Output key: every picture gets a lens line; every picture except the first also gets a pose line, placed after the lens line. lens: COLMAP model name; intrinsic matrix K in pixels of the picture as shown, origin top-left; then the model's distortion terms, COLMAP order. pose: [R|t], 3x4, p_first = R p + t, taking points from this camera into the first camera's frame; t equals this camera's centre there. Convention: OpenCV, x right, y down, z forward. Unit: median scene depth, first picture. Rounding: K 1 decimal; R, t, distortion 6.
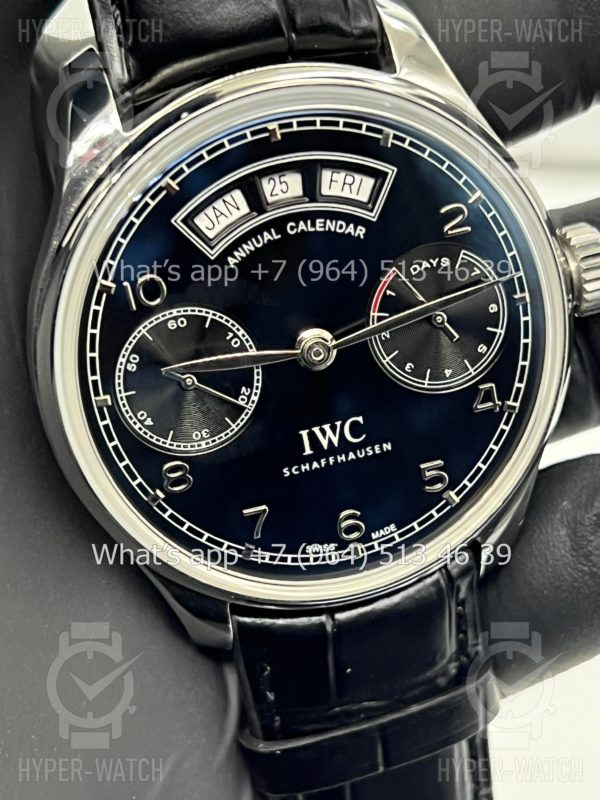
lens RADIAL K [[1896.9, 0, 300.0], [0, 1896.9, 400.0], [0, 0, 1]] dist [0.257951, -0.496420]
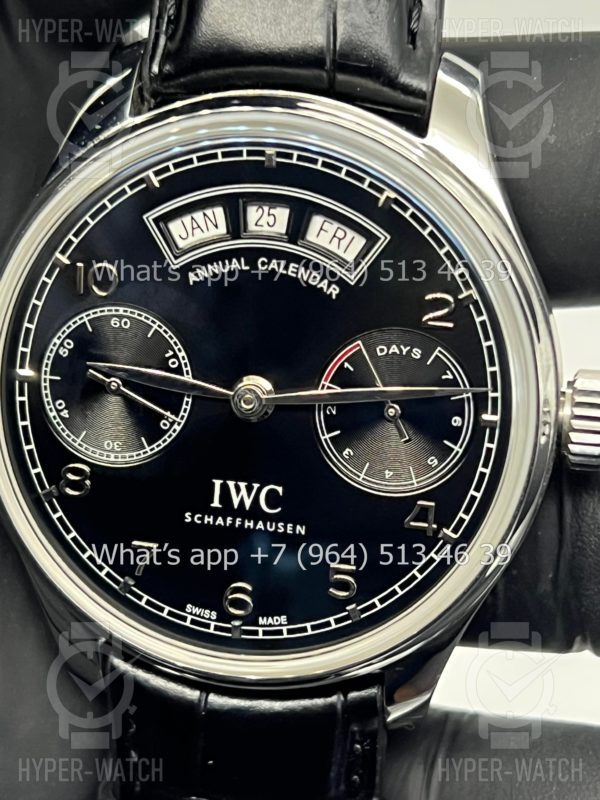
lens RADIAL K [[1896.9, 0, 300.0], [0, 1896.9, 400.0], [0, 0, 1]] dist [0.257951, -0.496420]
pose [[0.882142, 0.304089, -0.359660, 0.362072], [-0.343608, 0.937787, -0.049882, 0.012166], [0.322116, 0.167585, 0.931749, 0.149966]]
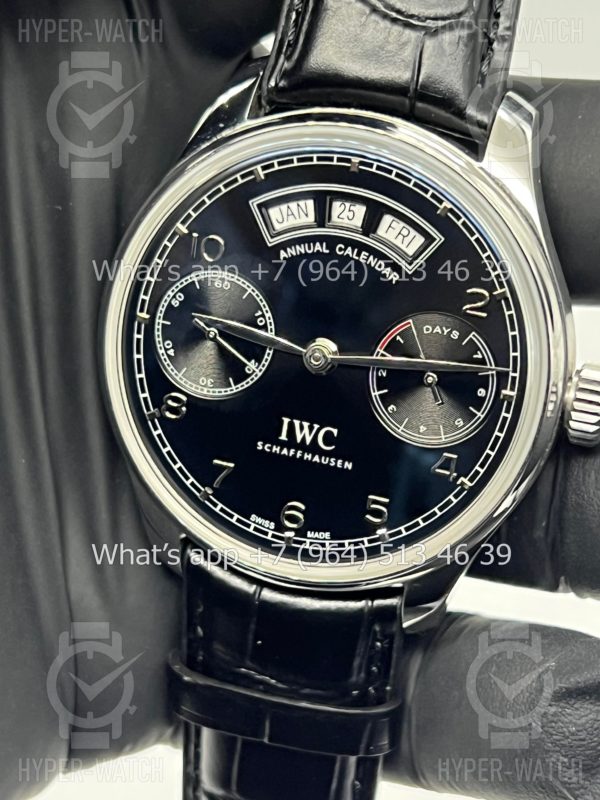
lens RADIAL K [[1896.9, 0, 300.0], [0, 1896.9, 400.0], [0, 0, 1]] dist [0.257951, -0.496420]
pose [[0.818905, 0.409204, -0.402425, 0.471947], [-0.443703, 0.896135, 0.008329, -0.007127], [0.364036, 0.171736, 0.915415, -0.048275]]
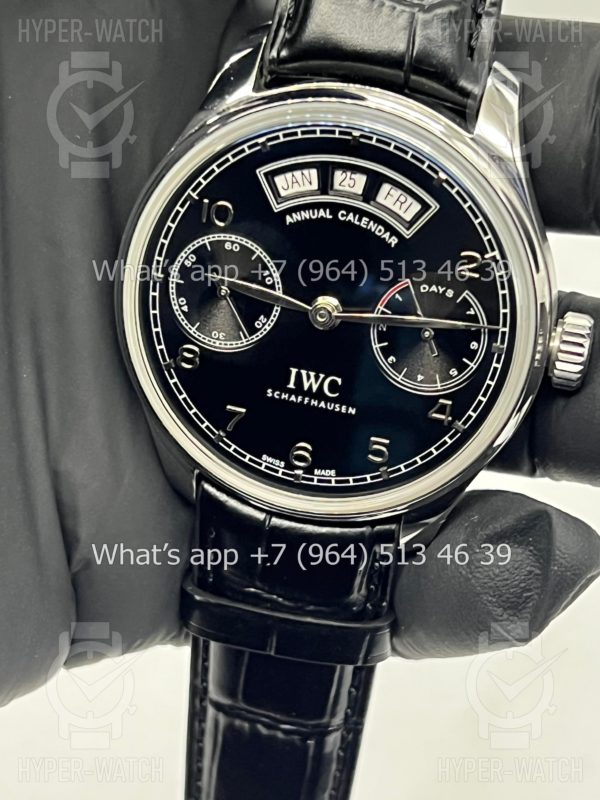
lens RADIAL K [[1896.9, 0, 300.0], [0, 1896.9, 400.0], [0, 0, 1]] dist [0.257951, -0.496420]
pose [[0.849429, 0.433945, -0.300270, 0.395205], [-0.425151, 0.899832, 0.097719, -0.090355], [0.312598, 0.044655, 0.948835, -0.186191]]
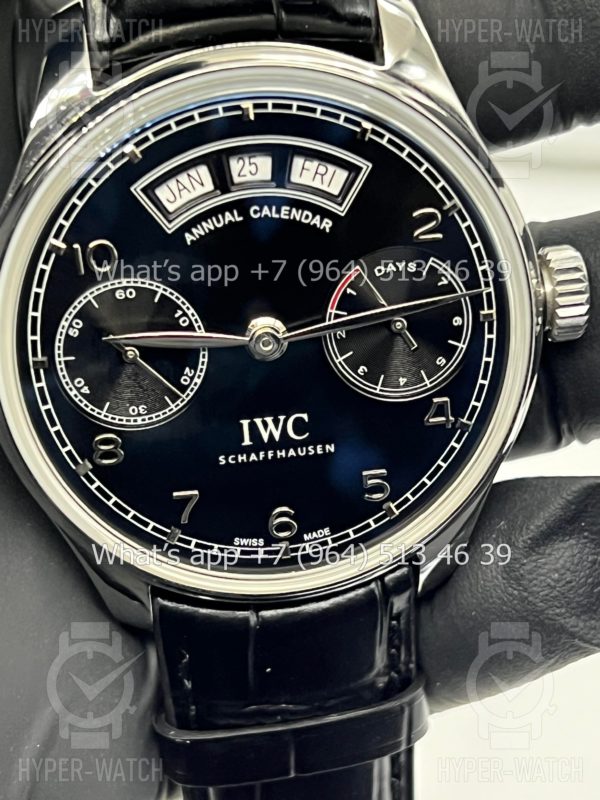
lens RADIAL K [[1896.9, 0, 300.0], [0, 1896.9, 400.0], [0, 0, 1]] dist [0.257951, -0.496420]
pose [[0.988097, 0.135289, -0.073221, 0.101087], [-0.134140, 0.990752, 0.020406, -0.018042], [0.075304, -0.010342, 0.997107, 0.033518]]
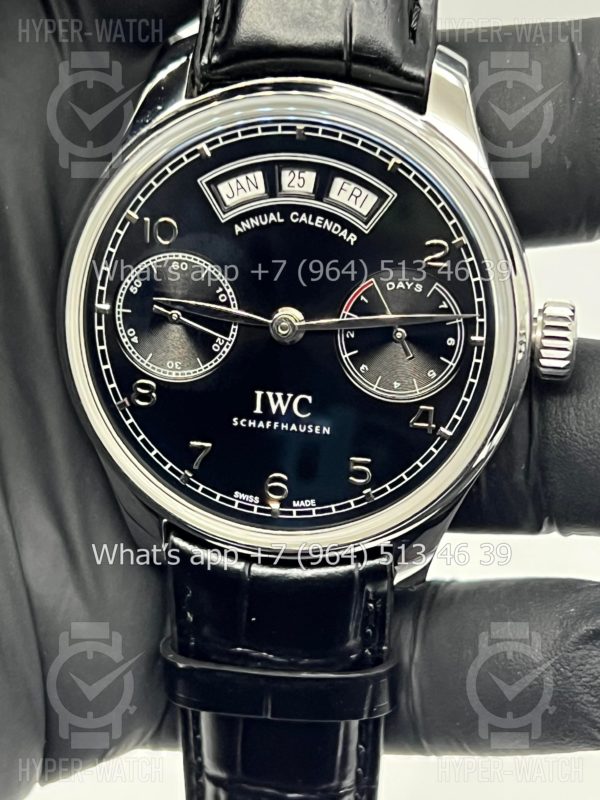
lens RADIAL K [[1896.9, 0, 300.0], [0, 1896.9, 400.0], [0, 0, 1]] dist [0.257951, -0.496420]
pose [[0.893229, 0.303709, -0.331517, 0.412383], [-0.333229, 0.942208, -0.034668, 0.053354], [0.301829, 0.141437, 0.942812, -0.075855]]
